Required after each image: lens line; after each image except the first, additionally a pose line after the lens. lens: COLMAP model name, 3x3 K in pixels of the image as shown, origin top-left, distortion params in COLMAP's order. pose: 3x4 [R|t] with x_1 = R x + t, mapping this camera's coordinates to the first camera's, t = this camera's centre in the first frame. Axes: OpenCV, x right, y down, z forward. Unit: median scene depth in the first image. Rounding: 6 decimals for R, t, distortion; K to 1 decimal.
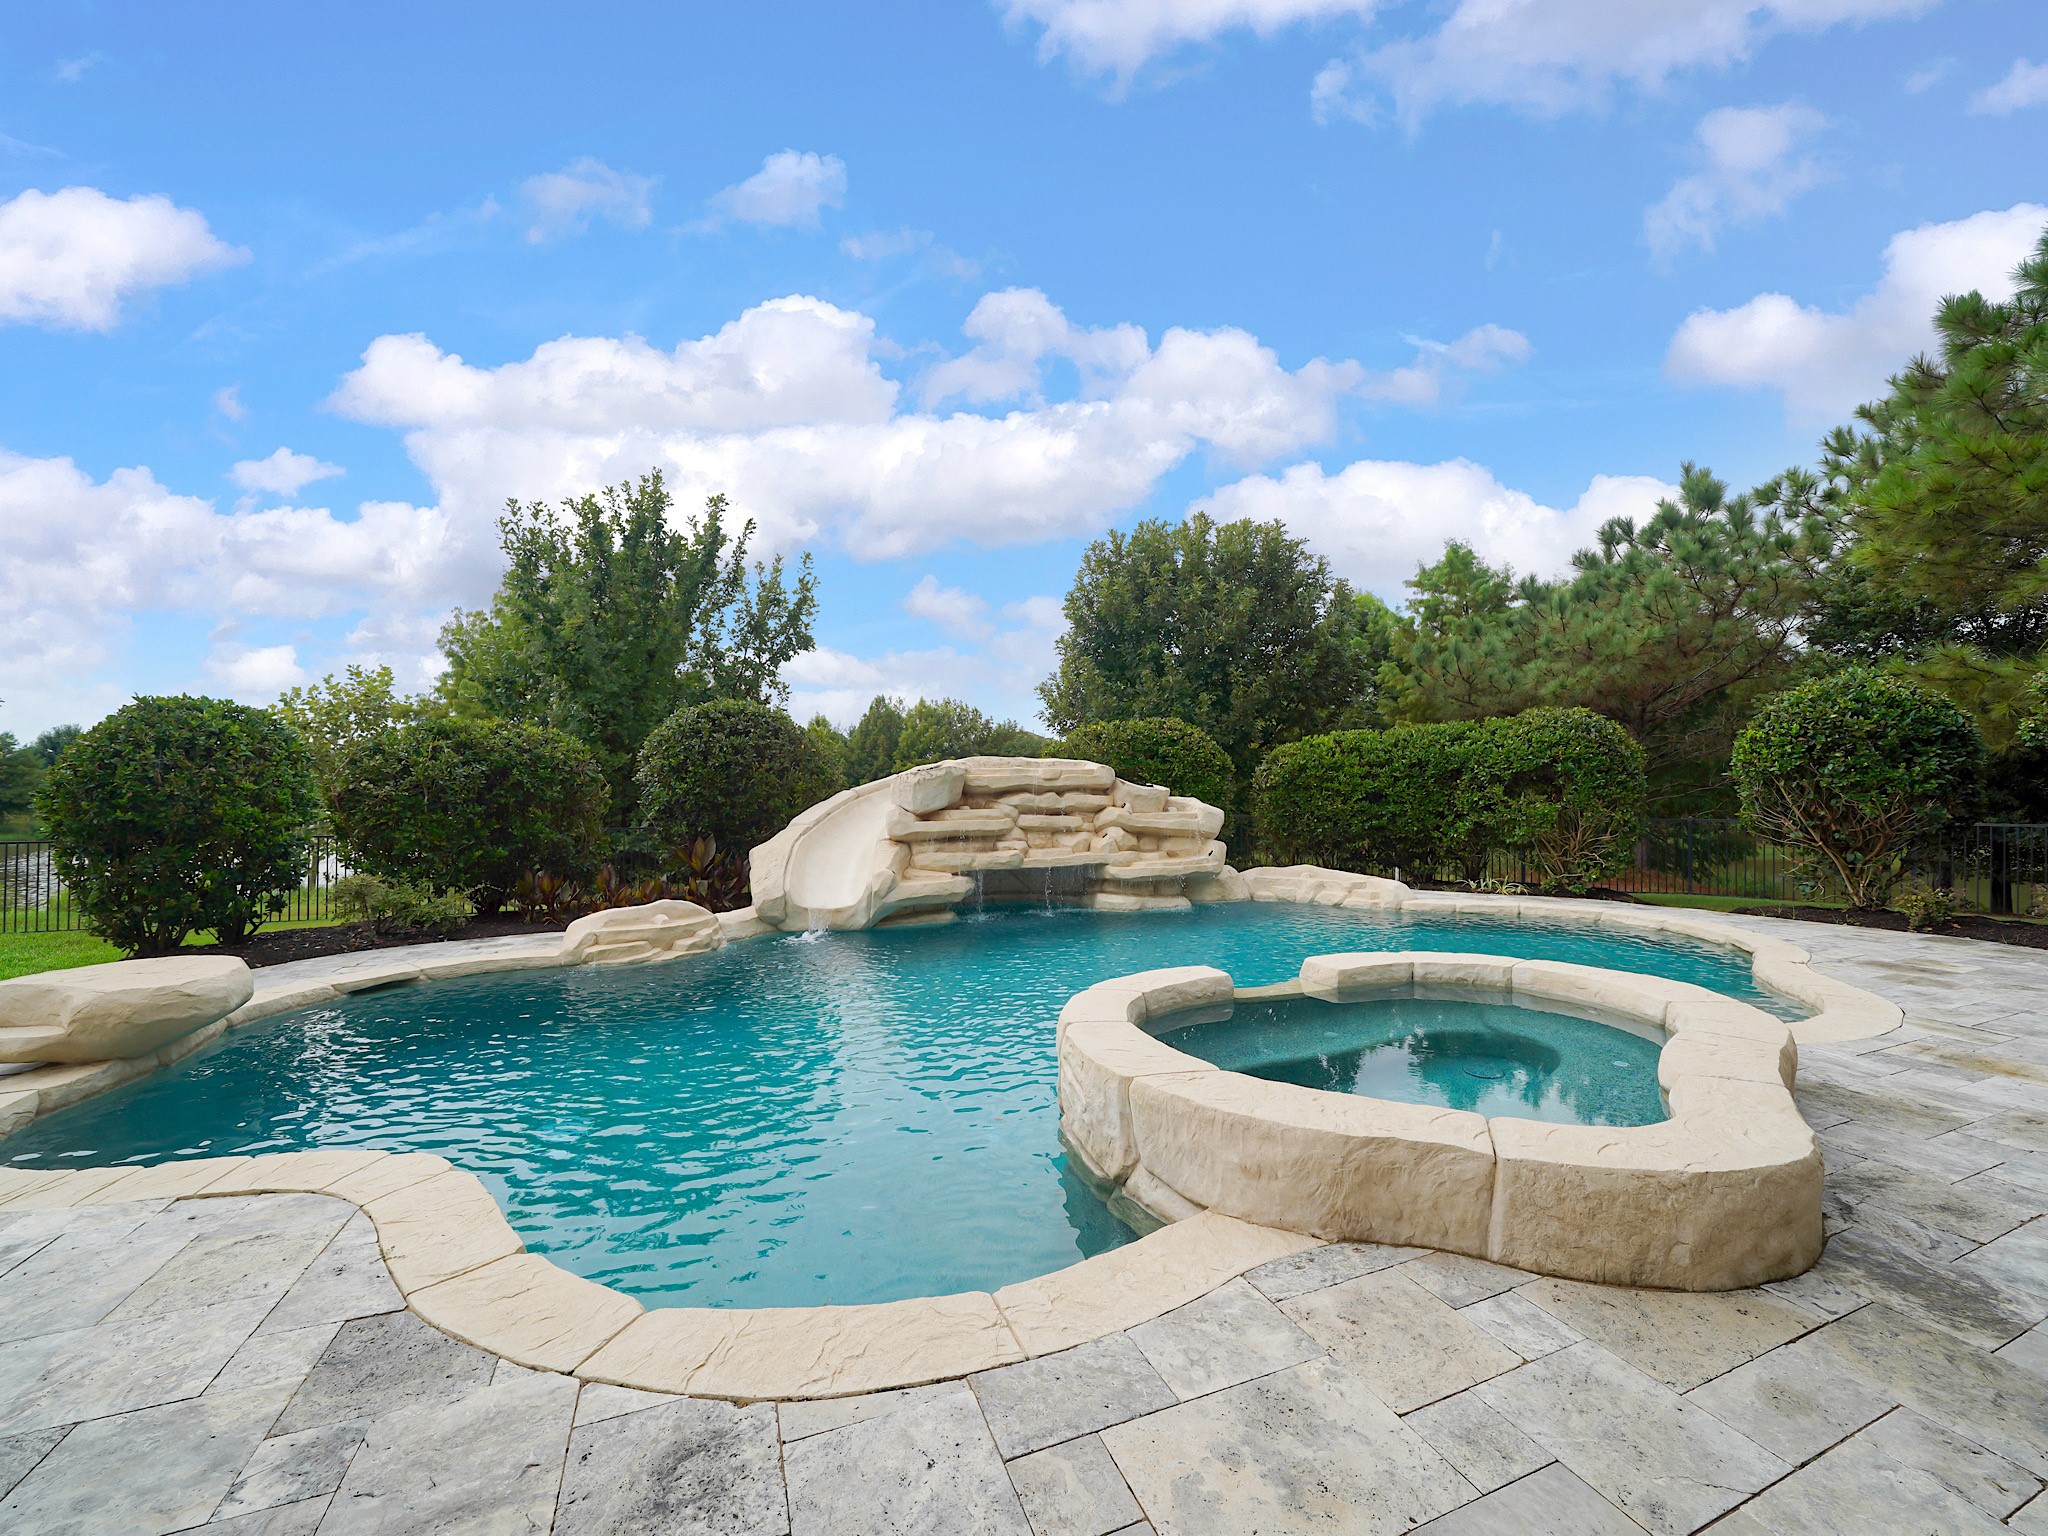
lens RADIAL K [[795.7, 0, 1017.5], [0, 795.7, 794.6], [0, 0, 1]] dist [-0.026922, 0.000075]
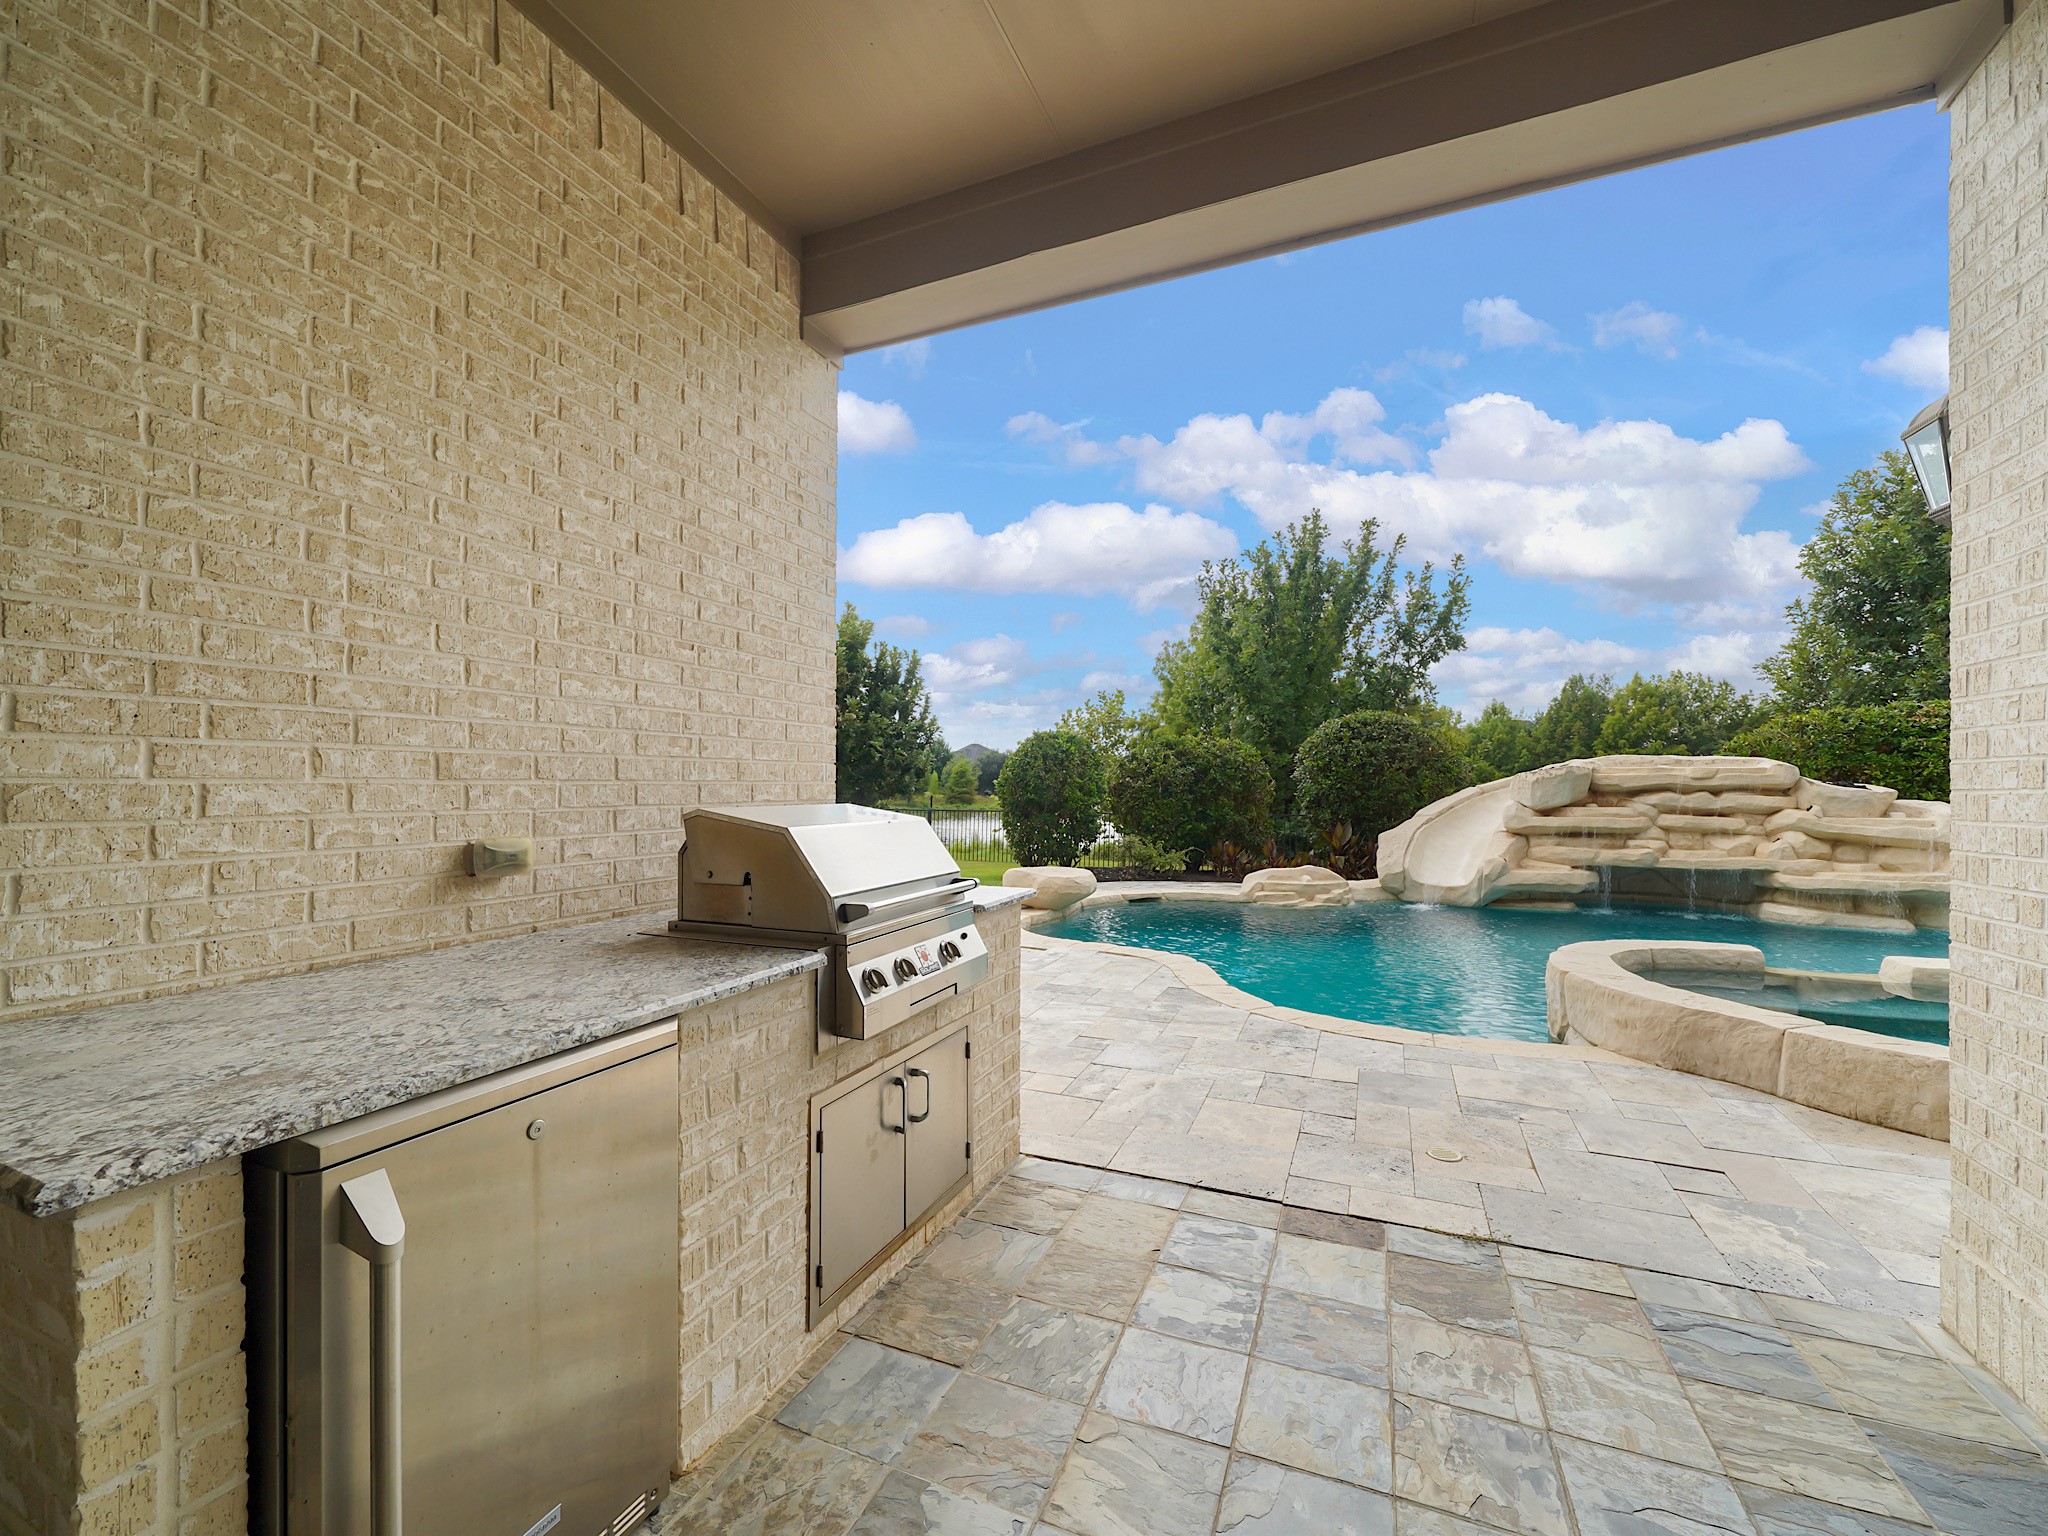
lens RADIAL K [[821.7, 0, 1021.8], [0, 821.7, 785.8], [0, 0, 1]] dist [-0.007419, -0.000305]
pose [[0.711240, 0.011706, -0.702852, 0.150232], [-0.013801, 0.999901, 0.002687, -0.001738], [0.702814, 0.007789, 0.711331, -0.275971]]
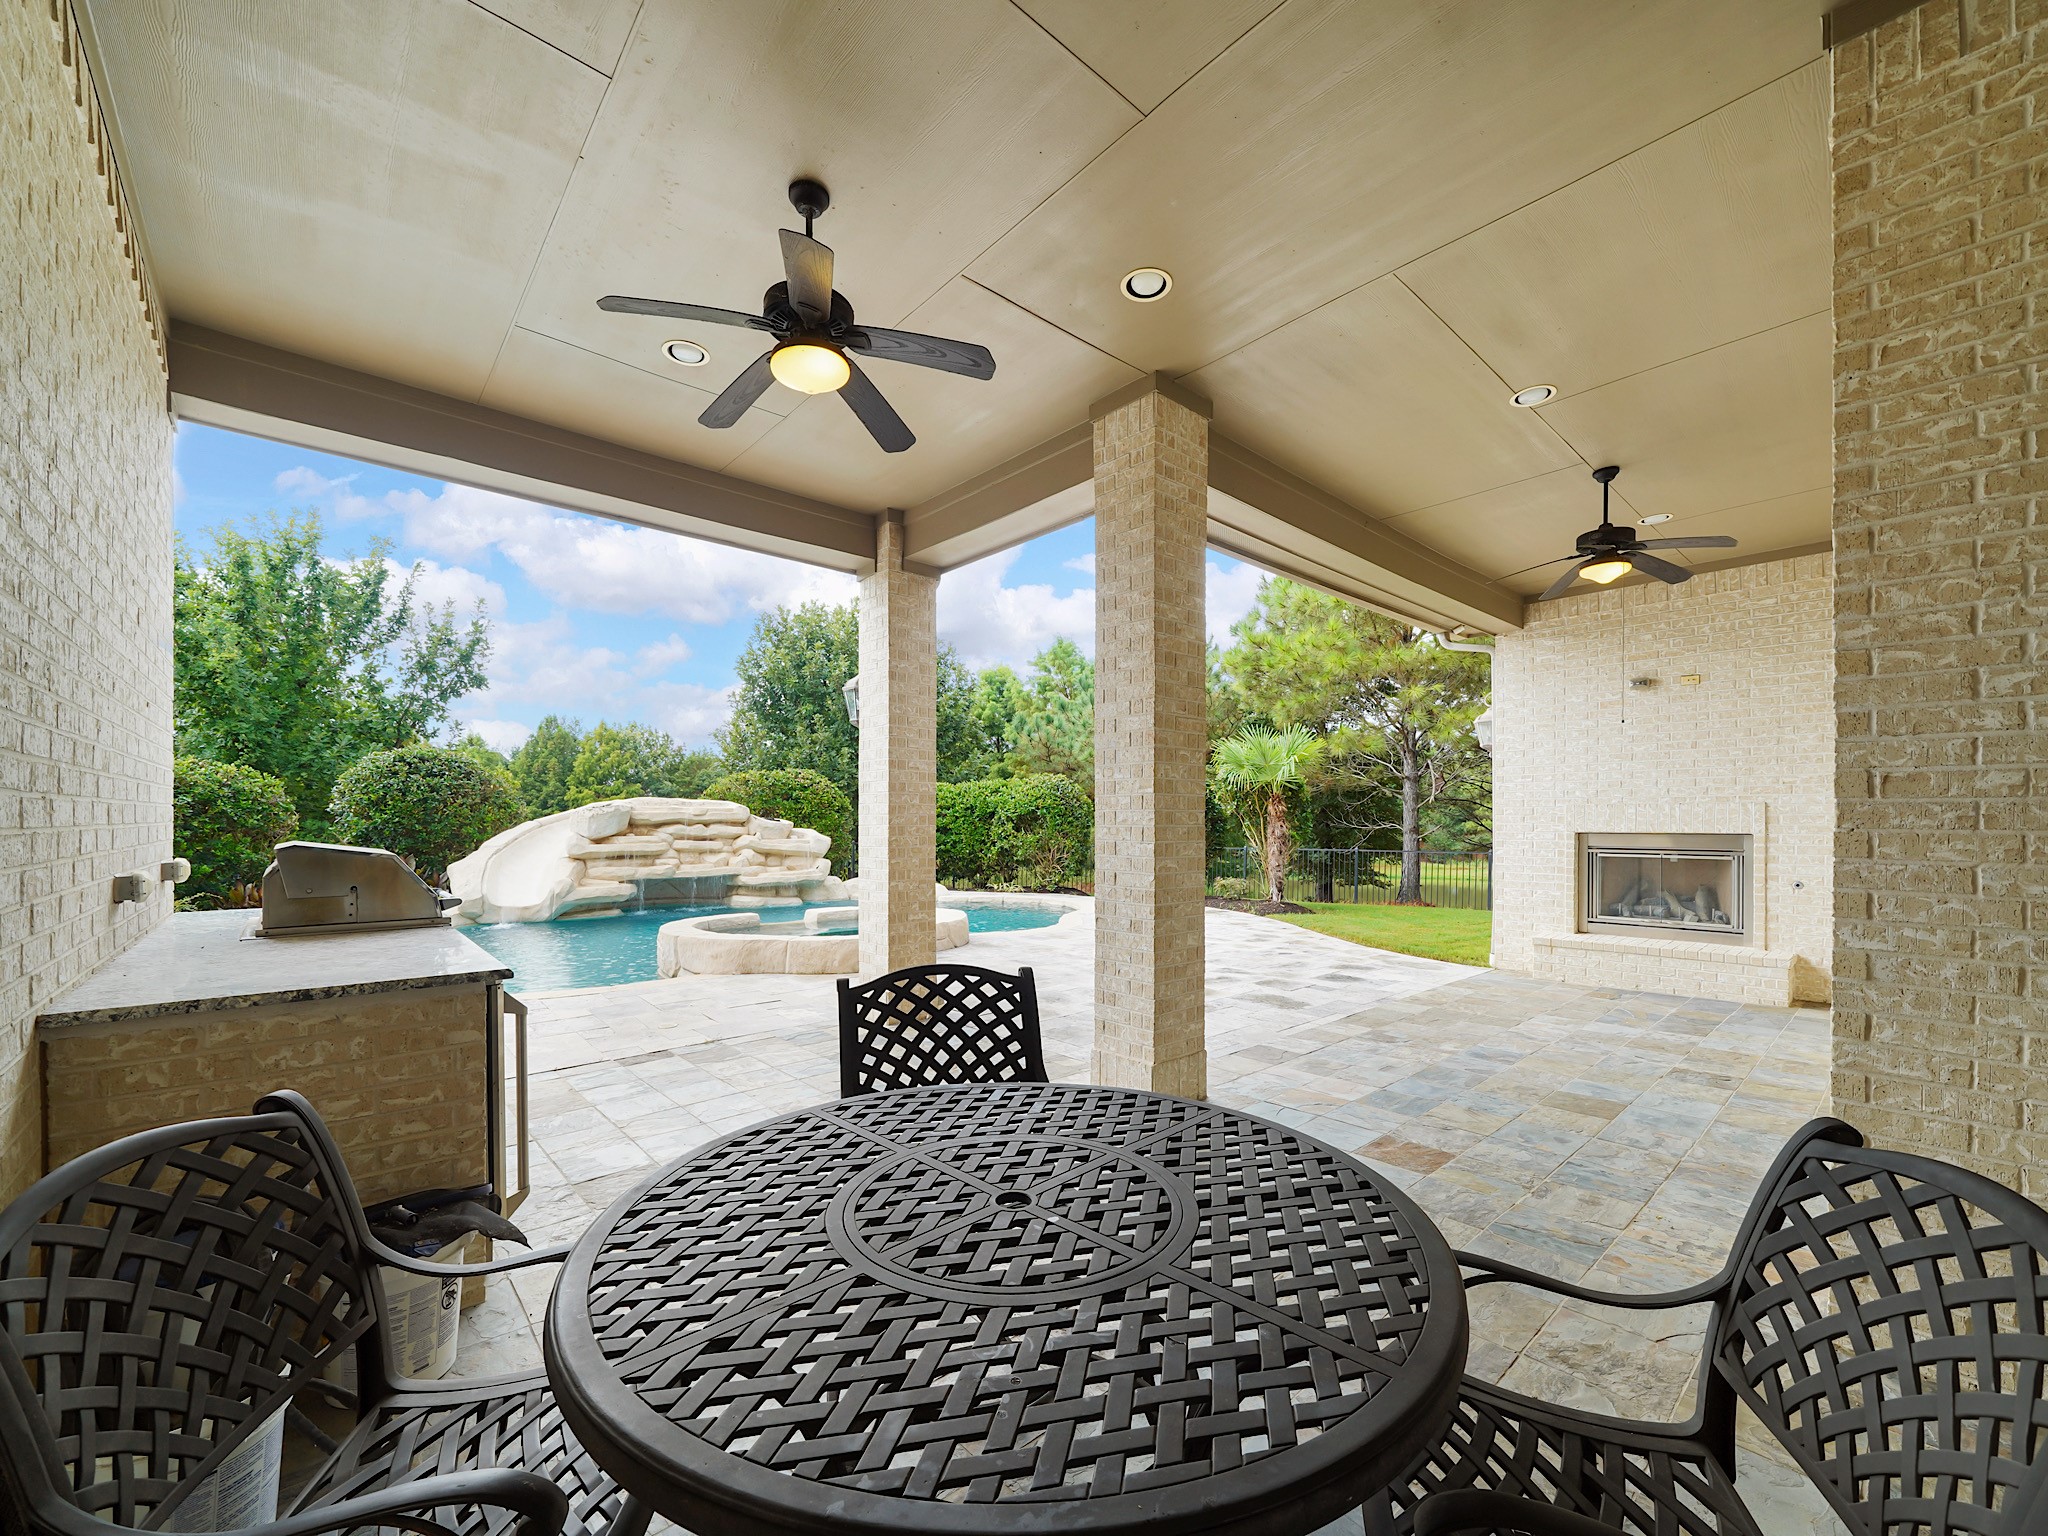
lens RADIAL K [[828.3, 0, 1034.9], [0, 828.3, 822.2], [0, 0, 1]] dist [-0.001334, -0.000102]
pose [[0.935389, 0.011709, 0.353426, 0.079471], [-0.009932, 0.999927, -0.006839, -0.002539], [-0.353481, 0.002887, 0.935437, -0.571172]]
